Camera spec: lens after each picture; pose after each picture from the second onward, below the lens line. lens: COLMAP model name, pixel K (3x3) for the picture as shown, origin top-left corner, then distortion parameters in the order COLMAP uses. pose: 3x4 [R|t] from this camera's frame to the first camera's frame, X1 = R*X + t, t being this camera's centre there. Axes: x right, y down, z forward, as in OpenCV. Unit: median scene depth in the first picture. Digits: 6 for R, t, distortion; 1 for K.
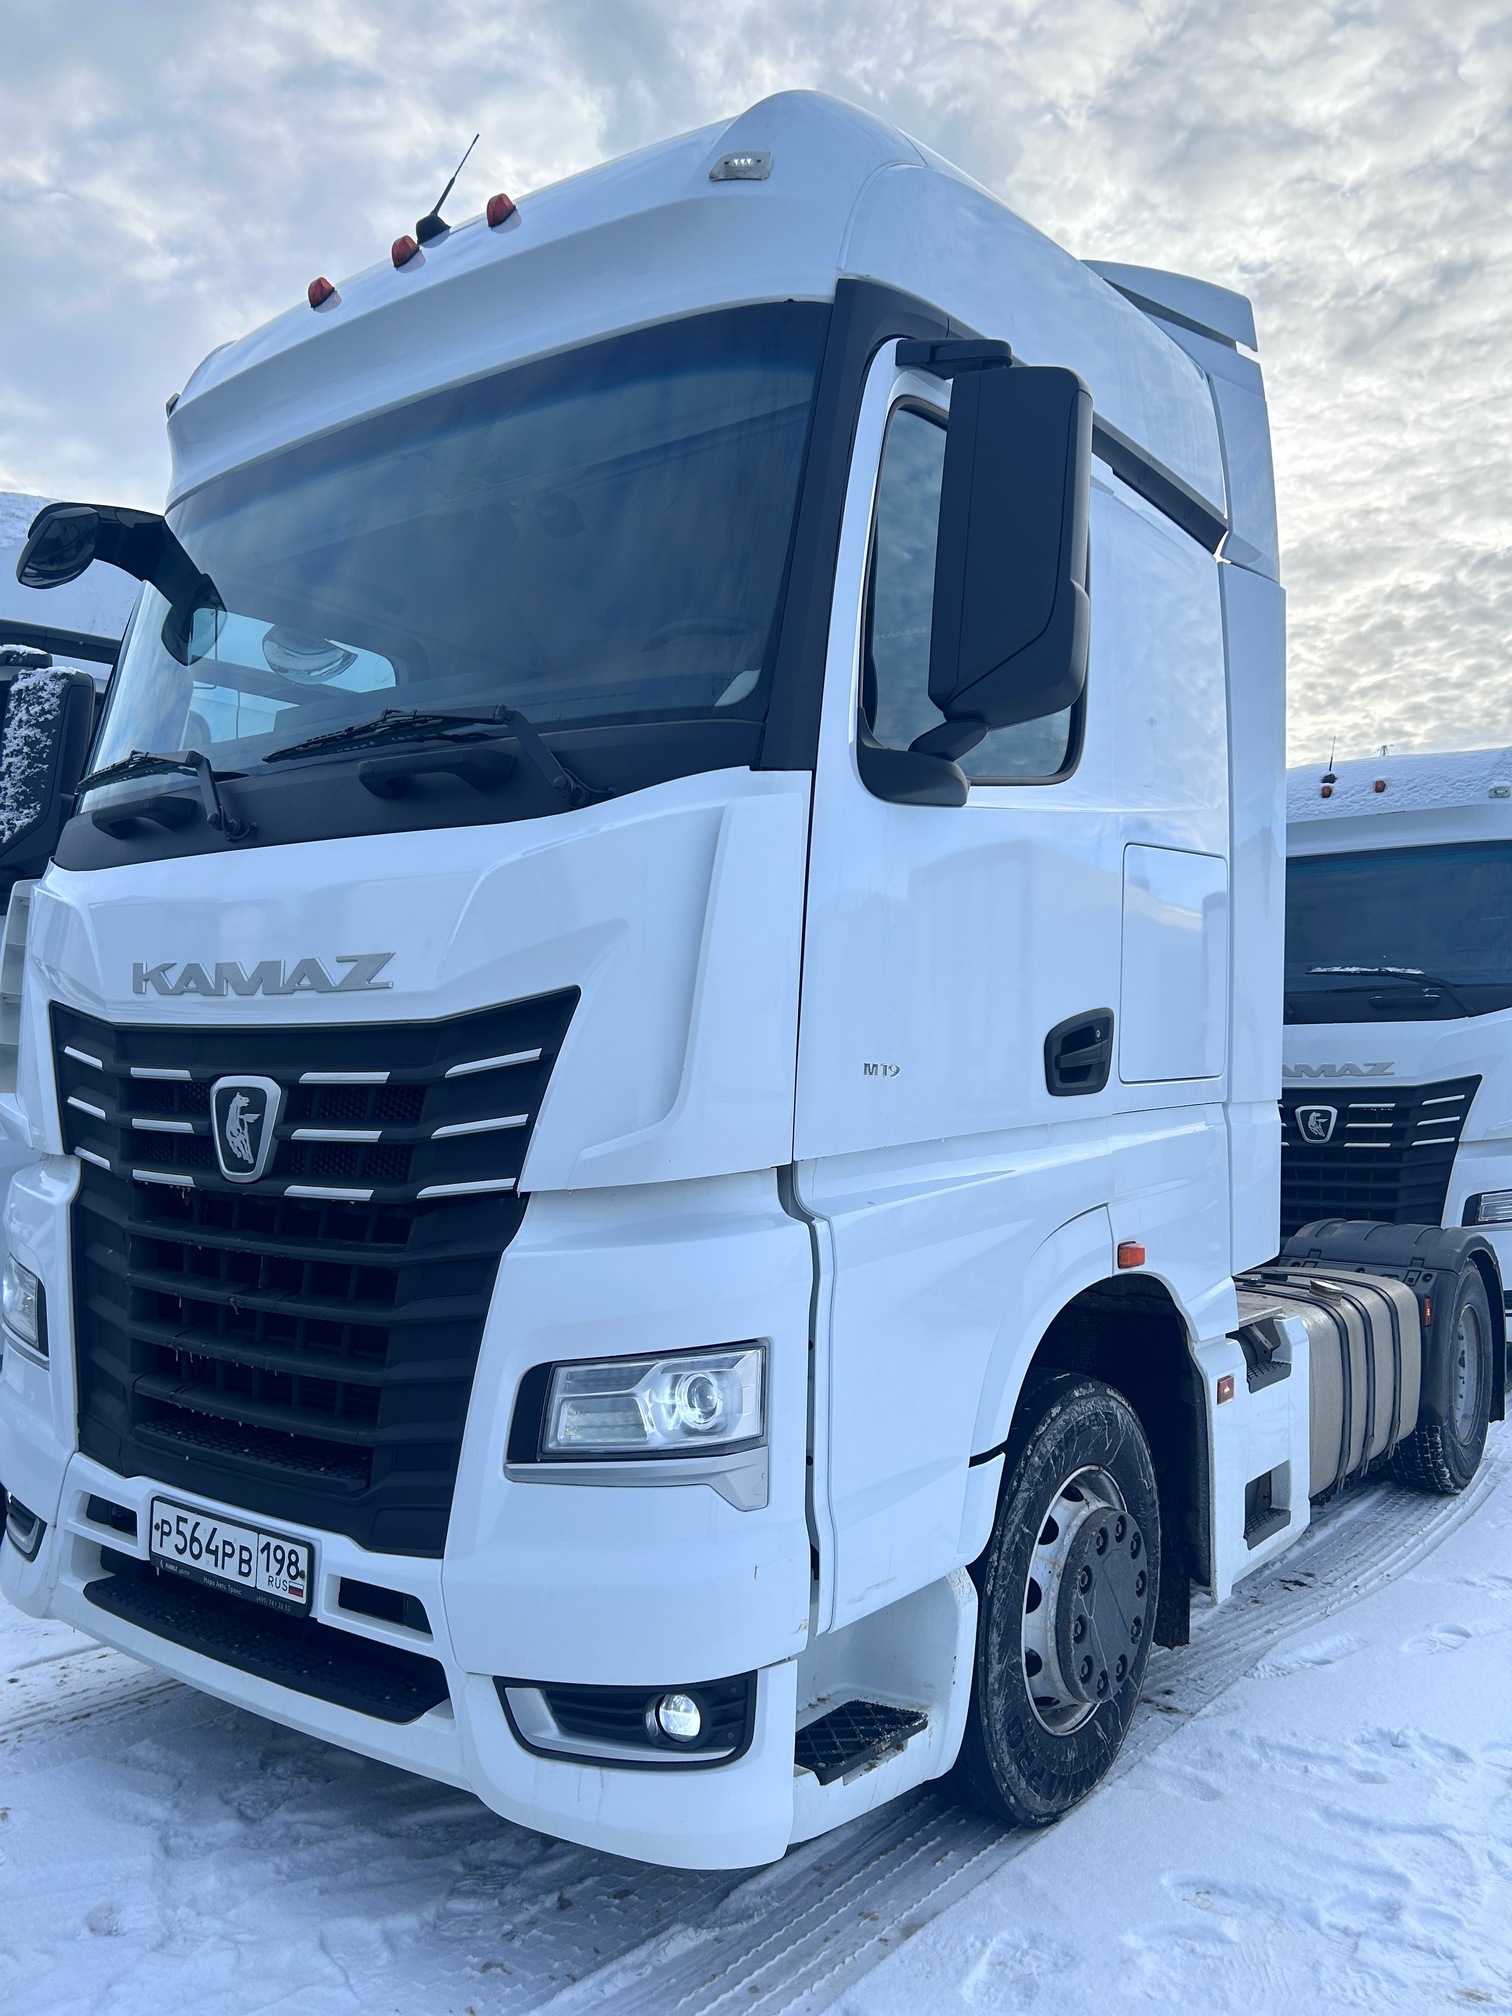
lens RADIAL K [[1527.9, 0, 717.6], [0, 1527.9, 1025.2], [0, 0, 1]] dist [0.031457, -0.057624]
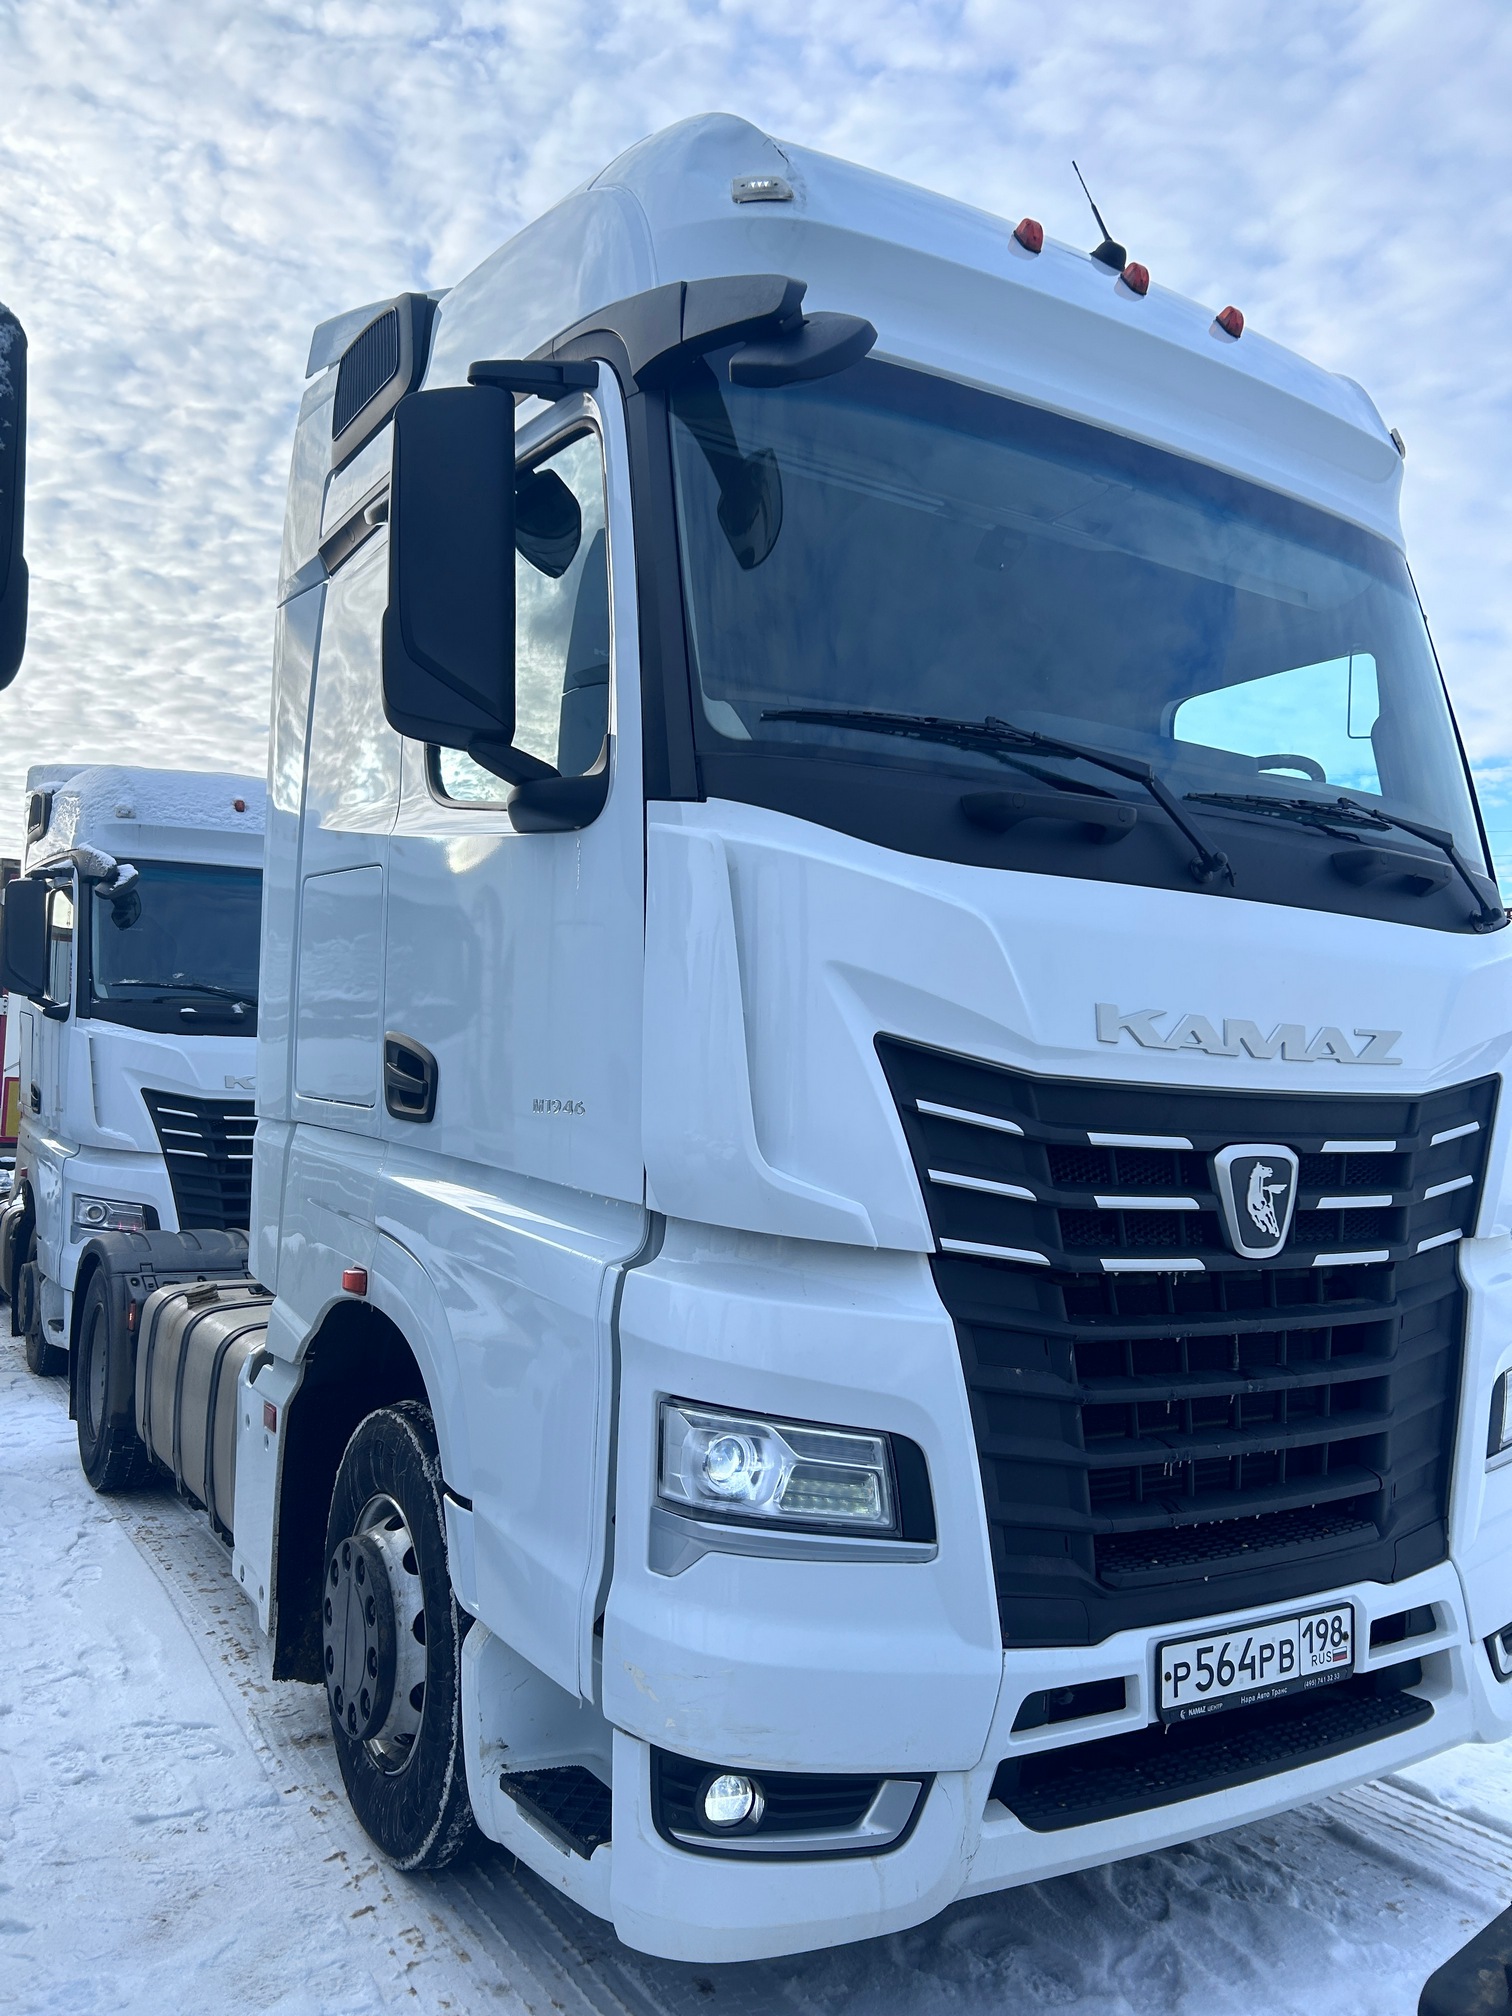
lens RADIAL K [[1527.9, 0, 717.6], [0, 1527.9, 1025.2], [0, 0, 1]] dist [0.031457, -0.057624]
pose [[0.375082, 0.051510, 0.925559, -1.309680], [-0.052860, 0.998019, -0.034122, 0.009737], [-0.925483, -0.036126, 0.377062, 0.957659]]
